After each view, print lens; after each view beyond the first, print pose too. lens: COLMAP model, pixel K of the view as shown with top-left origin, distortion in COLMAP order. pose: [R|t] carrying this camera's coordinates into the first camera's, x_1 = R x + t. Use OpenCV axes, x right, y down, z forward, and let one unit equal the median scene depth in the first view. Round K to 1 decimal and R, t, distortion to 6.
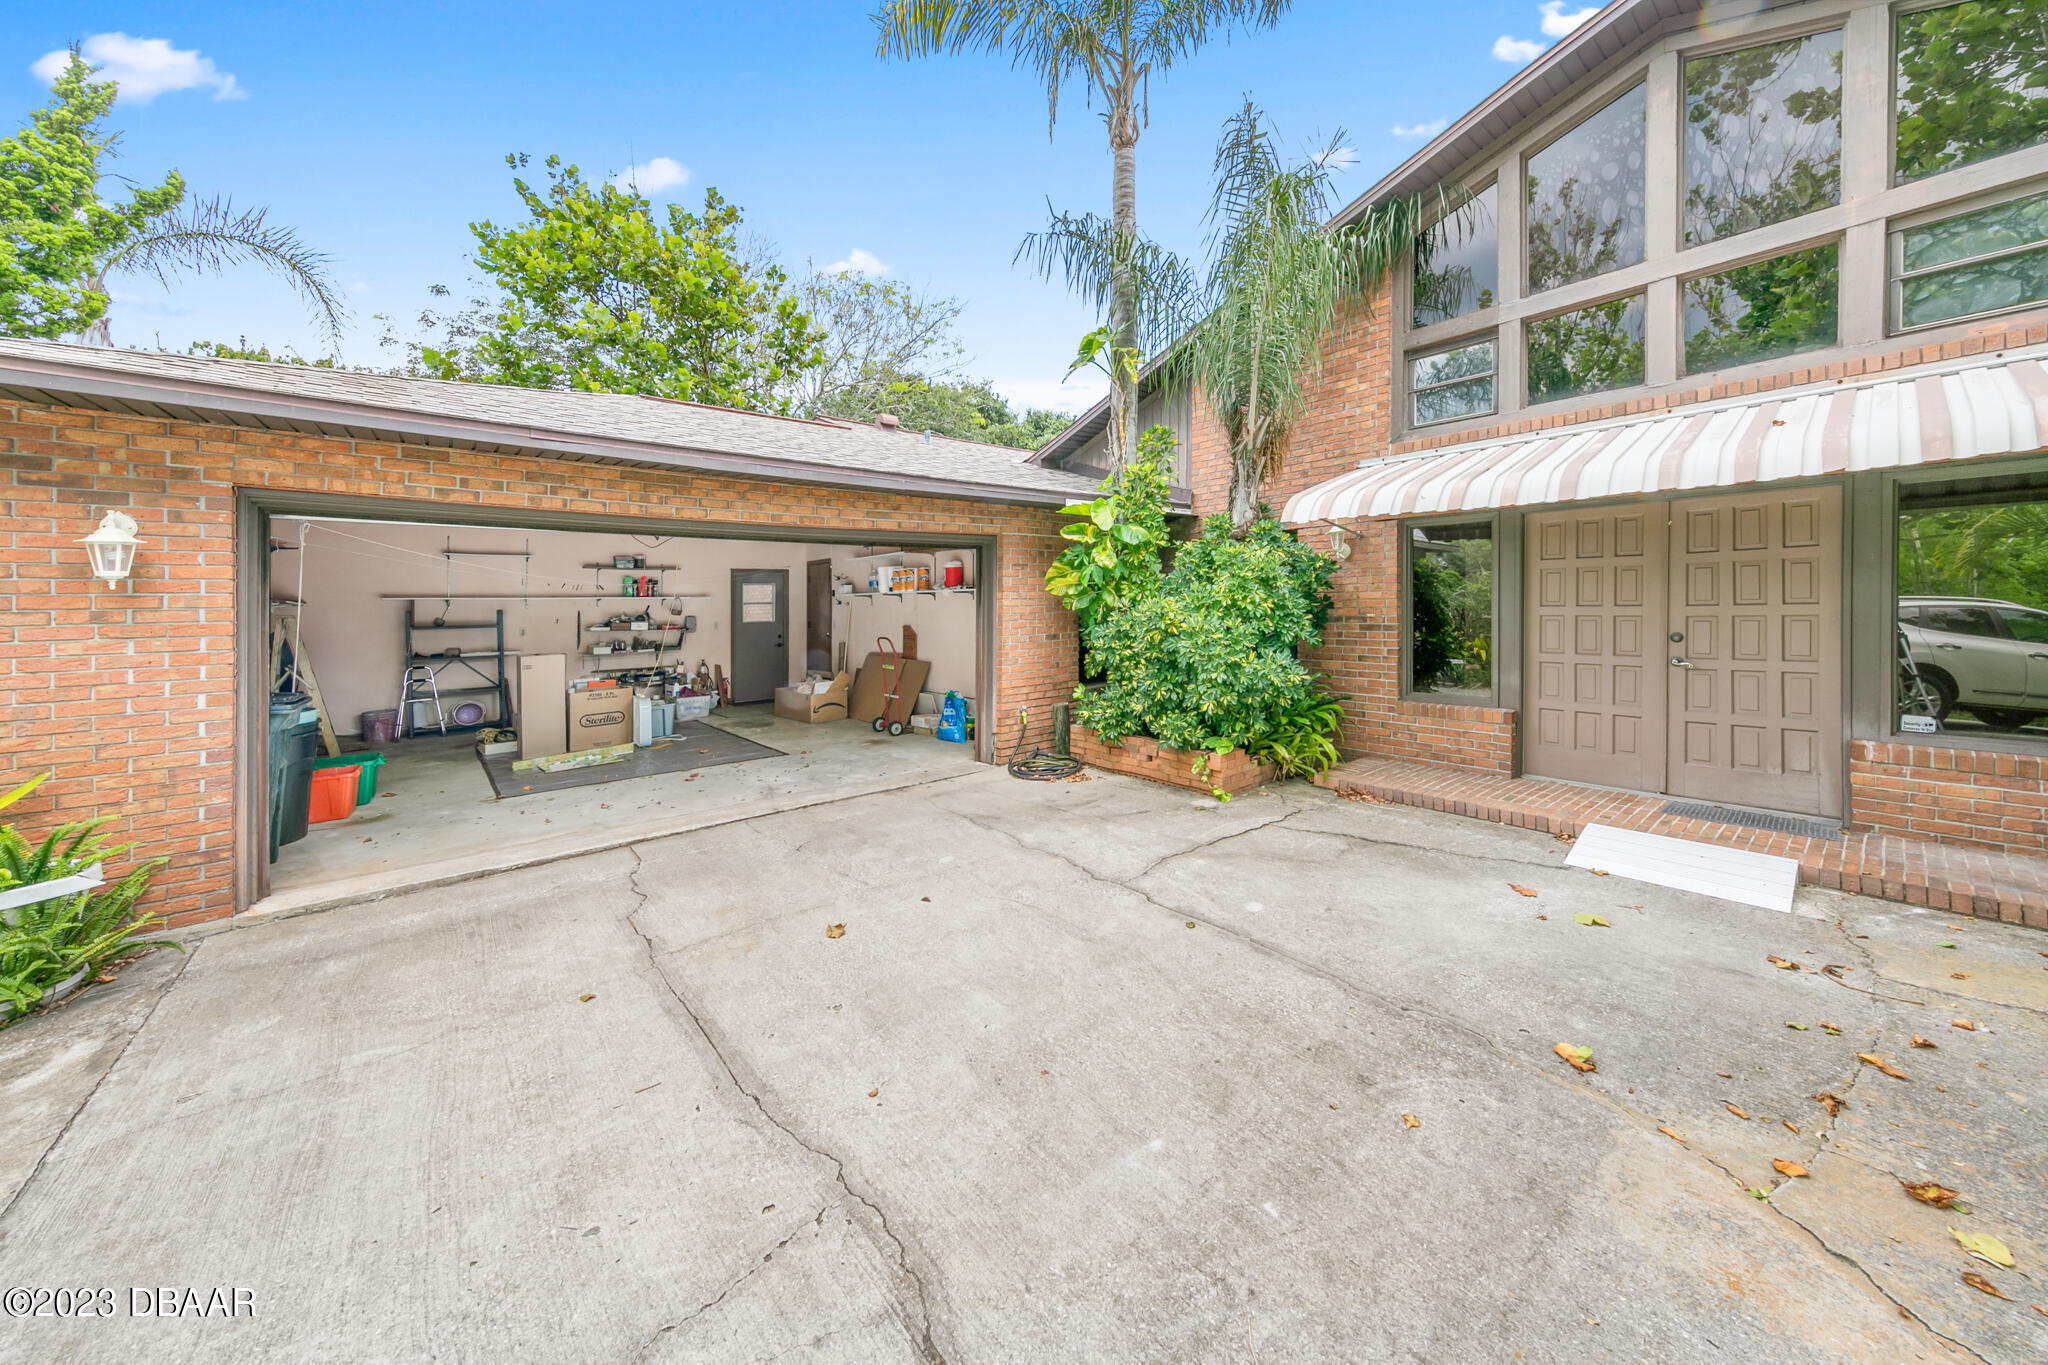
lens RADIAL K [[711.6, 0, 1037.5], [0, 711.6, 603.4], [0, 0, 1]] dist [0.004429, -0.000453]
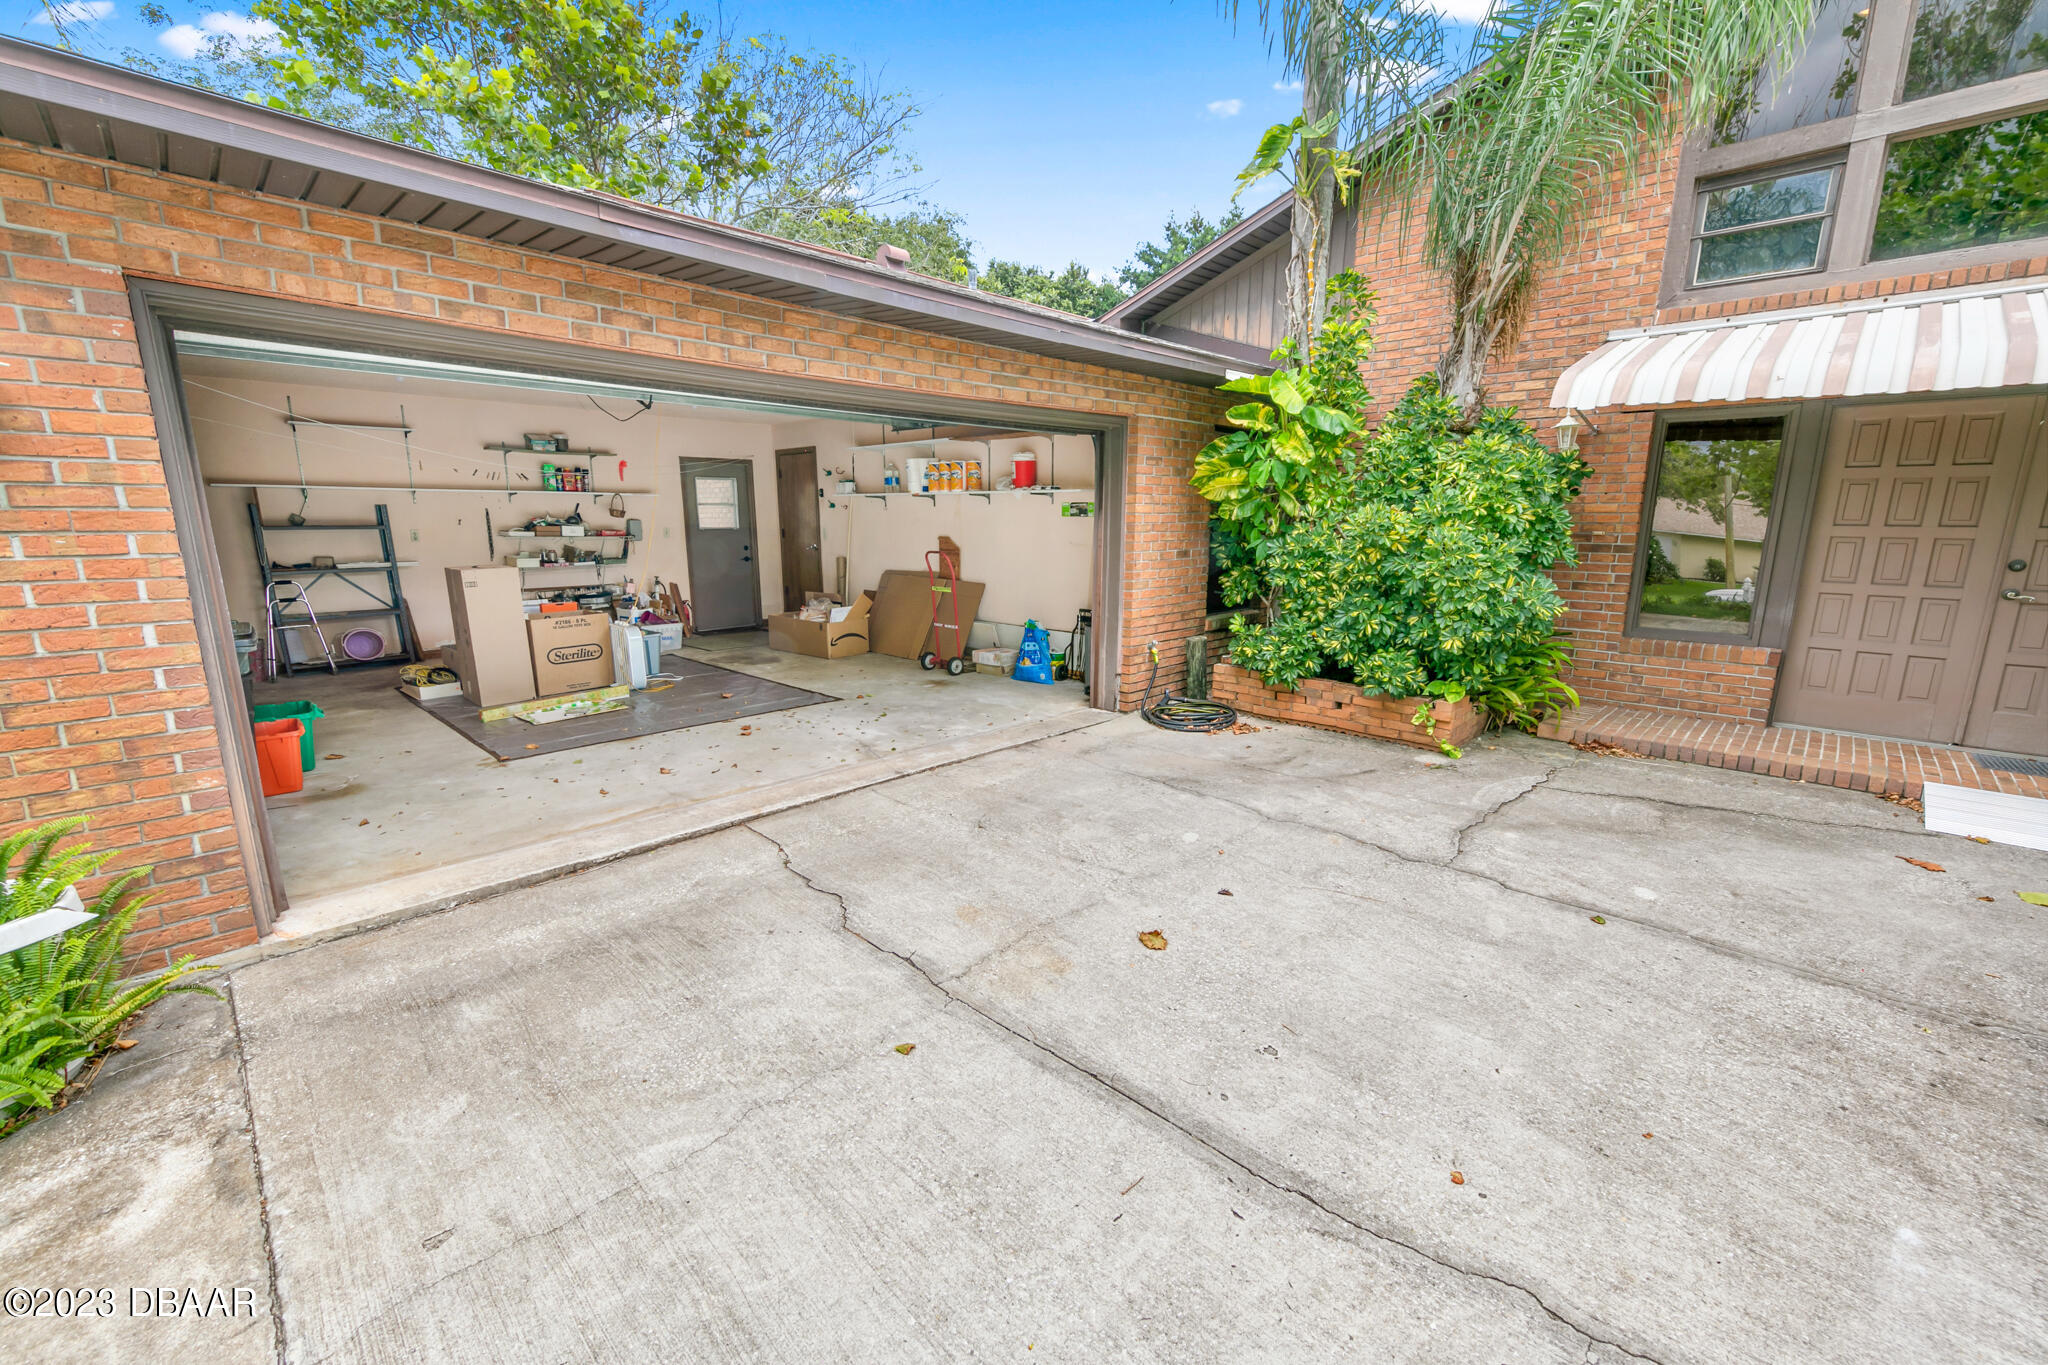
lens RADIAL K [[812.0, 0, 1031.4], [0, 812.0, 686.0], [0, 0, 1]] dist [-0.000399, 0.000668]
pose [[0.994469, -0.001641, 0.105014, -0.323972], [-0.020076, 0.978471, 0.205404, 0.011617], [-0.103091, -0.206376, 0.973027, 0.144247]]
